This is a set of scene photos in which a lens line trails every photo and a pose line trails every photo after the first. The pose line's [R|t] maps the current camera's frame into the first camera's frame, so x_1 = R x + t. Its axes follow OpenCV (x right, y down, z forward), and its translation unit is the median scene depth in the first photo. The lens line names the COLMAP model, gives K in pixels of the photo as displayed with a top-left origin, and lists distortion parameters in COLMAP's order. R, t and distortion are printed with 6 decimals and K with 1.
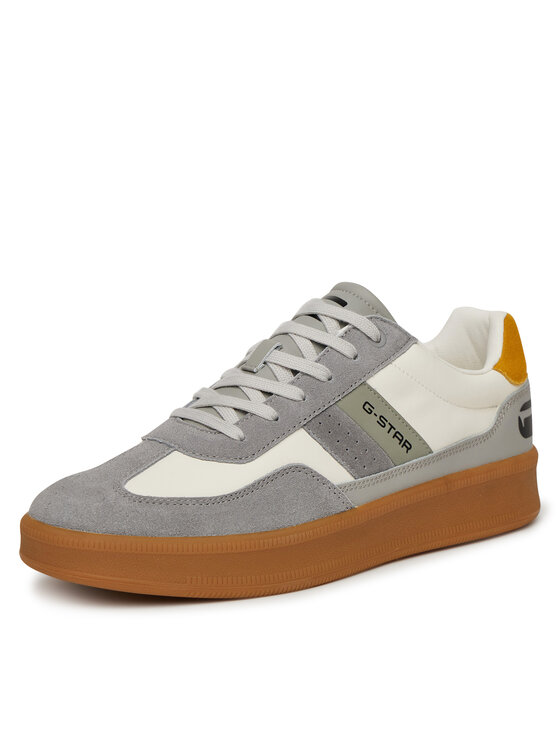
lens RADIAL K [[2188.5, 0, 280.0], [0, 2188.5, 373.0], [0, 0, 1]] dist [0.131520, 0.303656]
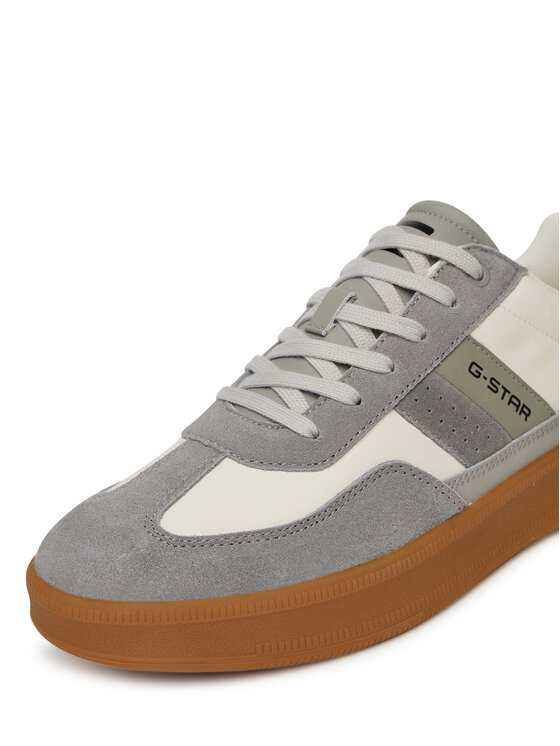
lens RADIAL K [[1173.5, 0, 280.0], [0, 1173.5, 373.0], [0, 0, 1]] dist [-0.020414, -0.021923]
pose [[0.997101, -0.074424, -0.015860, -0.020968], [0.075976, 0.985334, 0.152787, -0.050625], [0.004257, -0.153549, 0.988132, 0.601454]]
